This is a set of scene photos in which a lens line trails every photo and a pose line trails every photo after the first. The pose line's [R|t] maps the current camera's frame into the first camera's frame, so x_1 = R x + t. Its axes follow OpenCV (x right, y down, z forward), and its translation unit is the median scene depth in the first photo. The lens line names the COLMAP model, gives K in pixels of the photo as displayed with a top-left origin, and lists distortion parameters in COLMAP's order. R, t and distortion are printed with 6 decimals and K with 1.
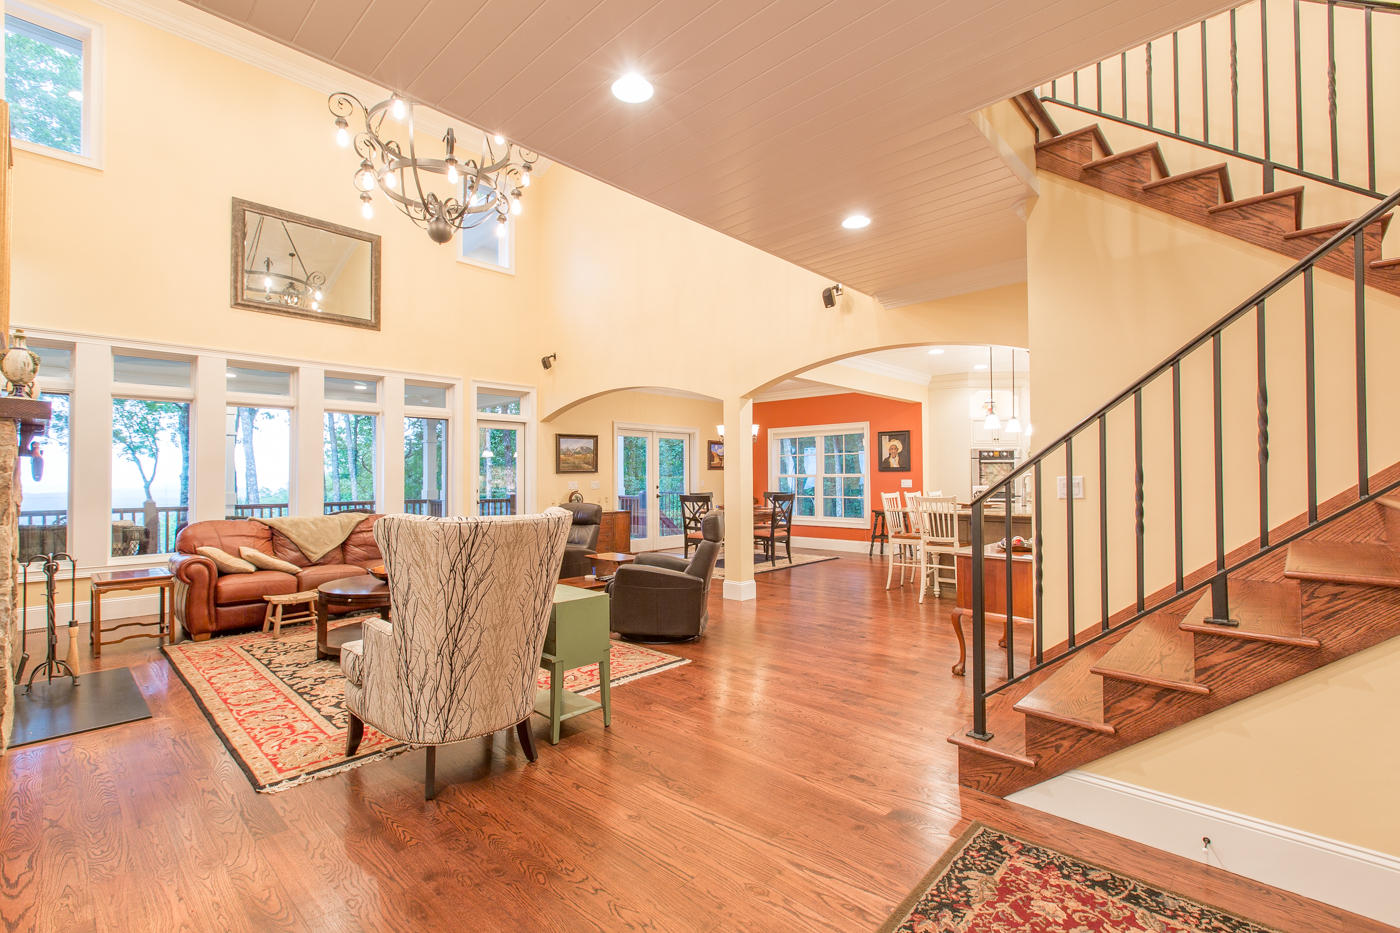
lens RADIAL K [[629.4, 0, 674.5], [0, 629.4, 469.9], [0, 0, 1]] dist [0.004993, -0.001562]
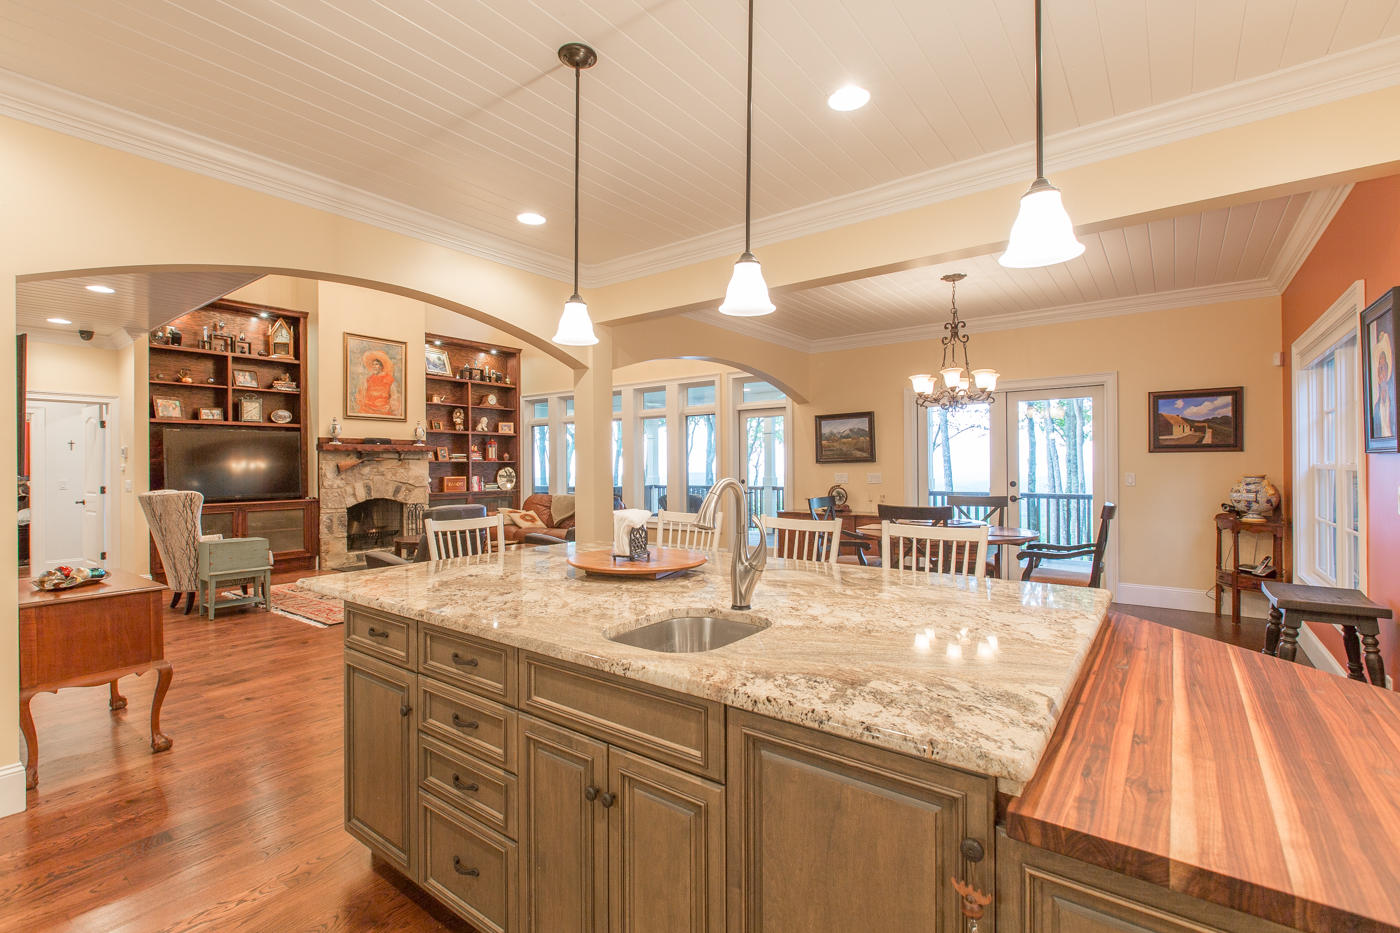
lens RADIAL K [[629.4, 0, 692.1], [0, 629.4, 466.0], [0, 0, 1]] dist [0.004993, -0.001562]
pose [[0.143586, 0.003137, -0.989633, 1.477356], [0.021505, 0.999749, 0.006289, 0.001071], [0.989404, -0.022185, 0.143482, 1.684816]]
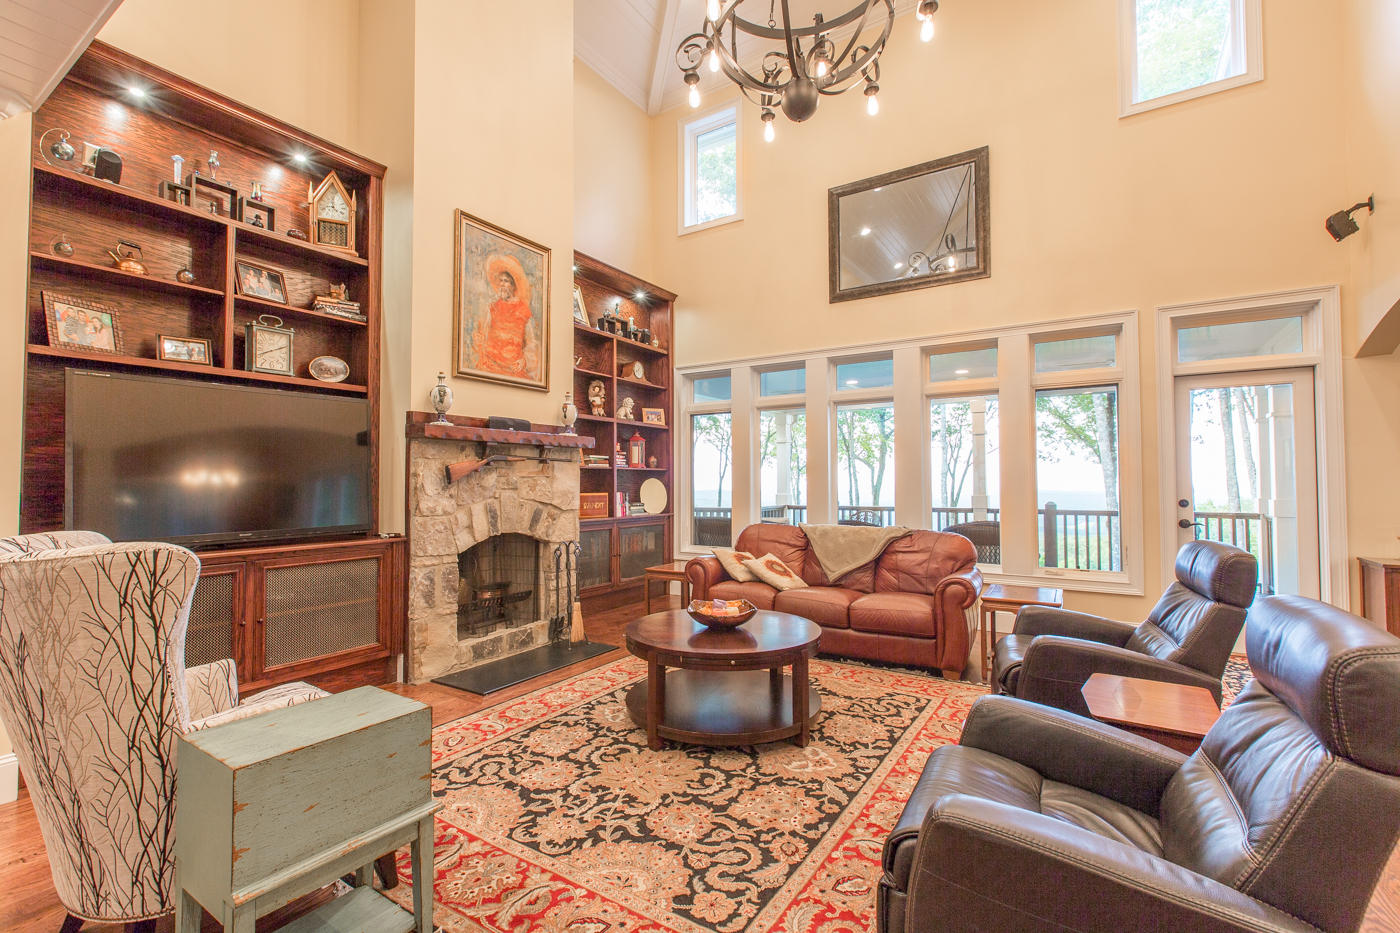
lens RADIAL K [[629.4, 0, 694.2], [0, 629.4, 464.2], [0, 0, 1]] dist [0.004993, -0.001562]
pose [[0.214817, -0.028767, -0.976230, 0.307468], [0.018157, 0.999511, -0.025458, 0.013259], [0.976485, -0.012257, 0.215235, 0.980021]]
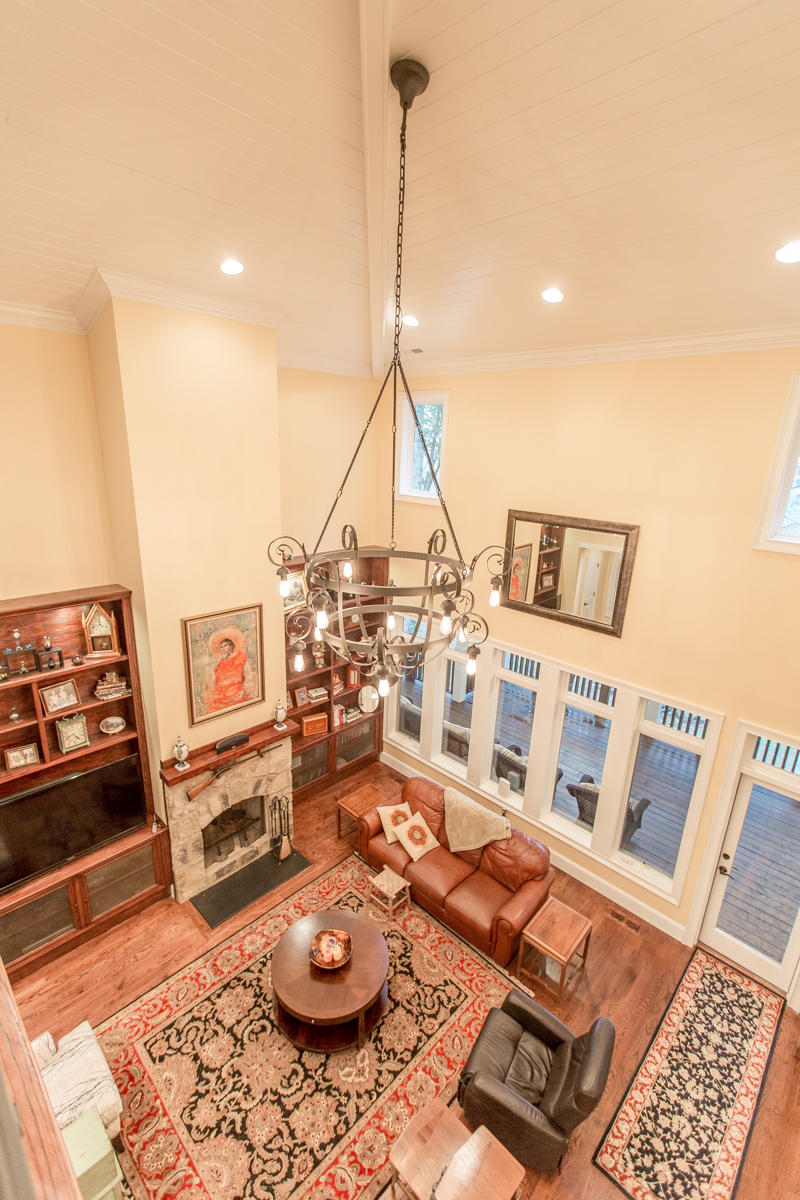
lens RADIAL K [[539.5, 0, 395.8], [0, 539.5, 608.5], [0, 0, 1]] dist [0.004993, -0.001562]
pose [[0.017722, 0.297771, -0.954473, 0.403278], [-0.018415, 0.954558, 0.297456, -0.903822], [0.999673, 0.012305, 0.022400, 1.309190]]
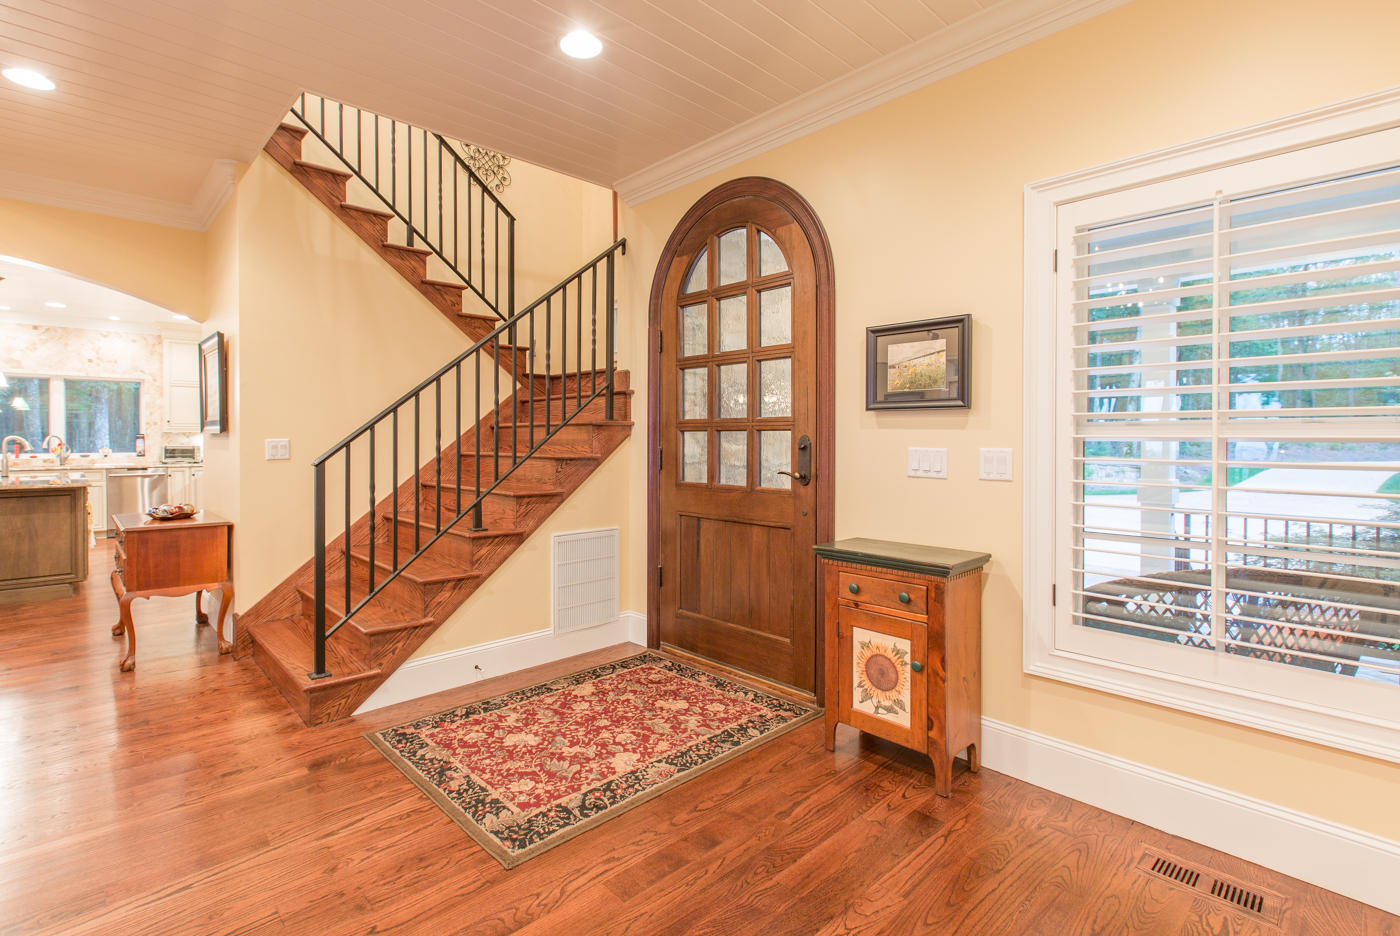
lens RADIAL K [[672.9, 0, 671.9], [0, 672.9, 444.1], [0, 0, 1]] dist [0.024241, -0.000147]
pose [[0.049806, -0.001317, 0.998758, -0.437196], [-0.014883, 0.999887, 0.002060, 0.005982], [-0.998648, -0.014967, 0.049780, 0.222424]]
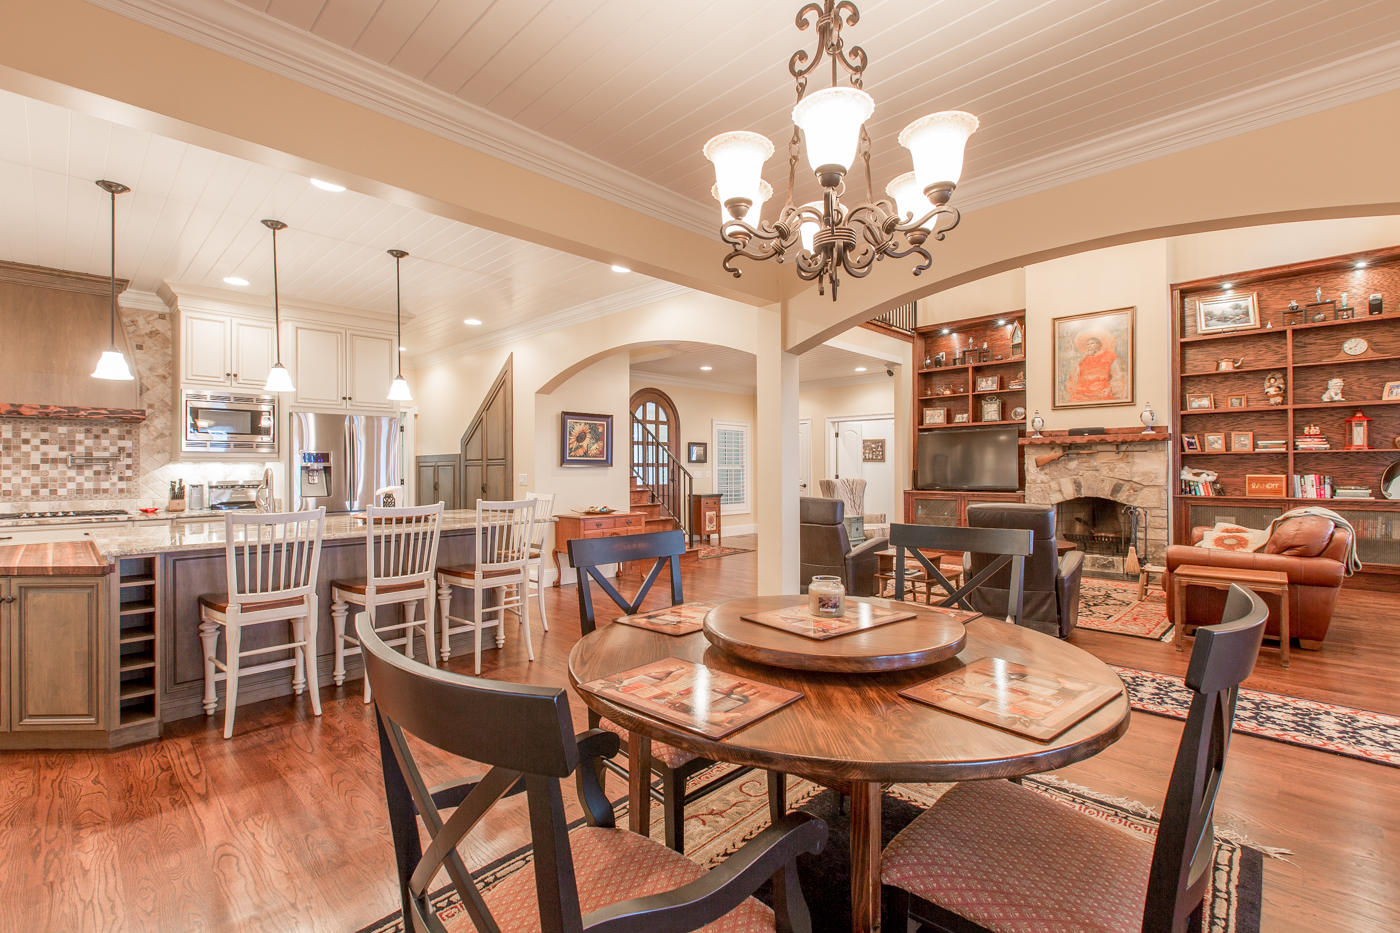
lens RADIAL K [[629.4, 0, 692.2], [0, 629.4, 465.2], [0, 0, 1]] dist [0.004993, -0.001562]
pose [[-0.999688, 0.009118, -0.023234, 0.367474], [0.009581, 0.999756, -0.019896, 0.035319], [0.023047, -0.020112, -0.999532, 2.839985]]
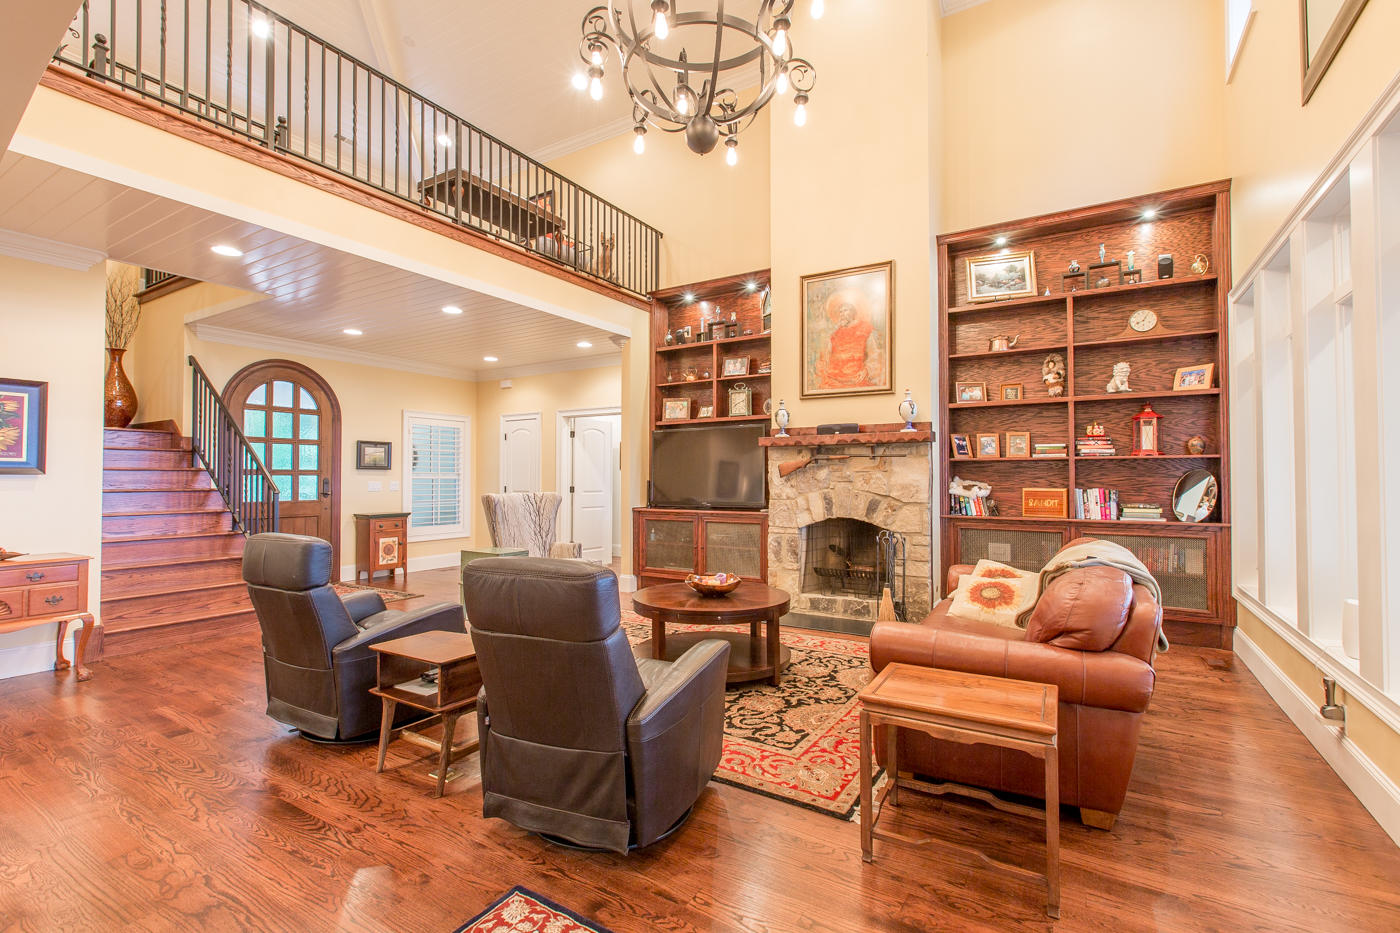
lens RADIAL K [[629.4, 0, 693.4], [0, 629.4, 465.4], [0, 0, 1]] dist [0.004993, -0.001562]
pose [[-0.972741, 0.001680, -0.231889, -0.253492], [0.009172, 0.999470, -0.031233, 0.028704], [0.231714, -0.032508, -0.972241, 2.230108]]
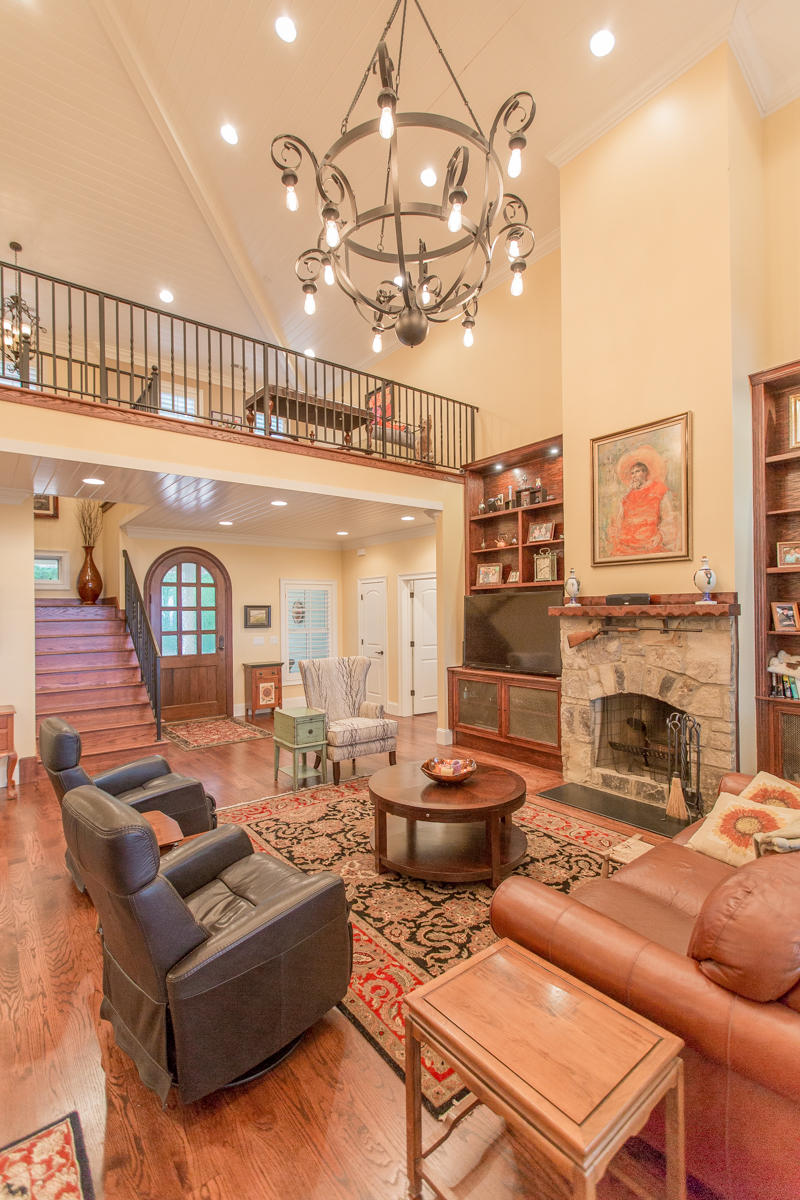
lens RADIAL K [[539.5, 0, 396.9], [0, 539.5, 609.8], [0, 0, 1]] dist [0.004993, -0.001562]
pose [[-0.991836, 0.016309, 0.126471, -0.565280], [0.014650, 0.999794, -0.014039, -0.065851], [-0.126674, -0.012071, -0.991871, 2.122785]]
